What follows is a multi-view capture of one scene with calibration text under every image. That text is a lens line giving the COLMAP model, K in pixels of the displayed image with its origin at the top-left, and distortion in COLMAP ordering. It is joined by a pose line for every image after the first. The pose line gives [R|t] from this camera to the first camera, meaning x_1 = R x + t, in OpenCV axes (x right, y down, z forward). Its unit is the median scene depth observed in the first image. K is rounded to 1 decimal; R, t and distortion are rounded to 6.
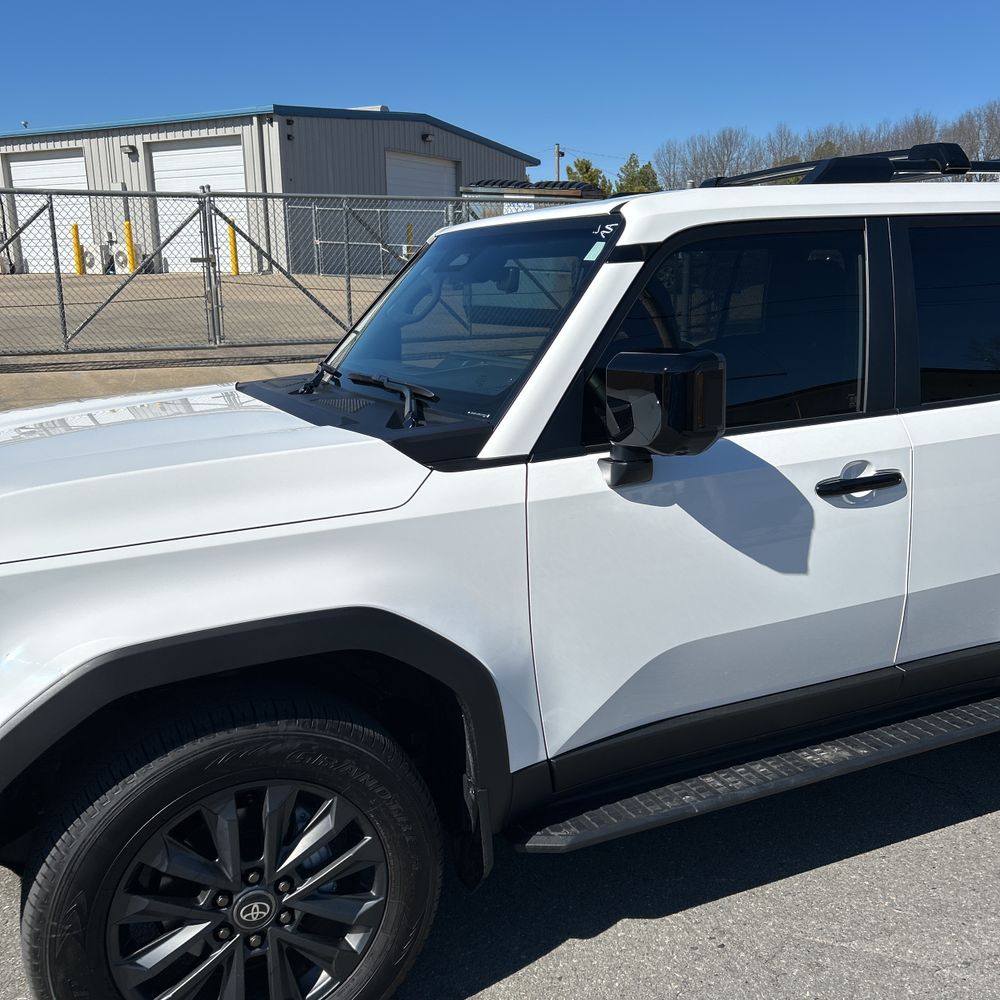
lens RADIAL K [[1012.0, 0, 489.6], [0, 1012.0, 505.2], [0, 0, 1]] dist [0.041630, -0.036209]
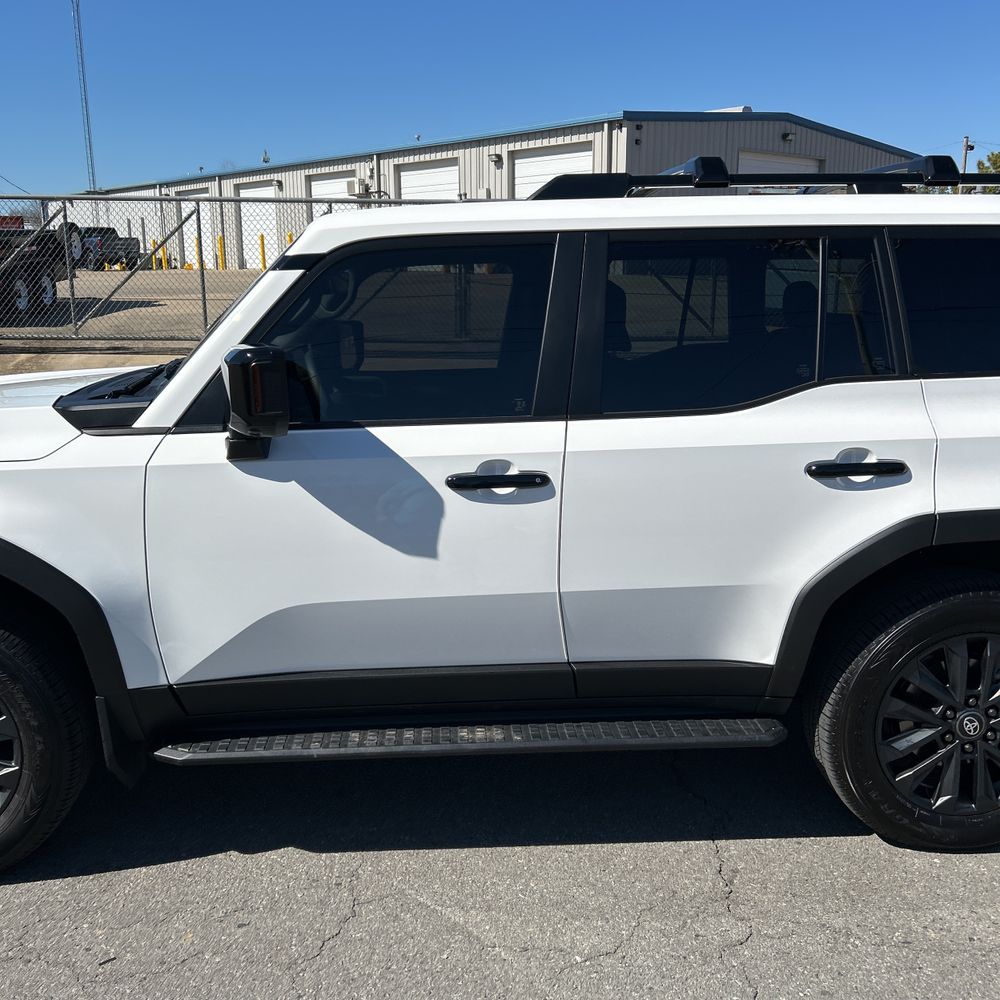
lens RADIAL K [[1008.1, 0, 503.9], [0, 1008.1, 484.6], [0, 0, 1]] dist [0.058430, -0.096767]
pose [[0.934281, 0.088240, -0.345445, 0.164923], [-0.094460, 0.995528, -0.001177, -0.003771], [0.343797, 0.033730, 0.938438, 0.001901]]
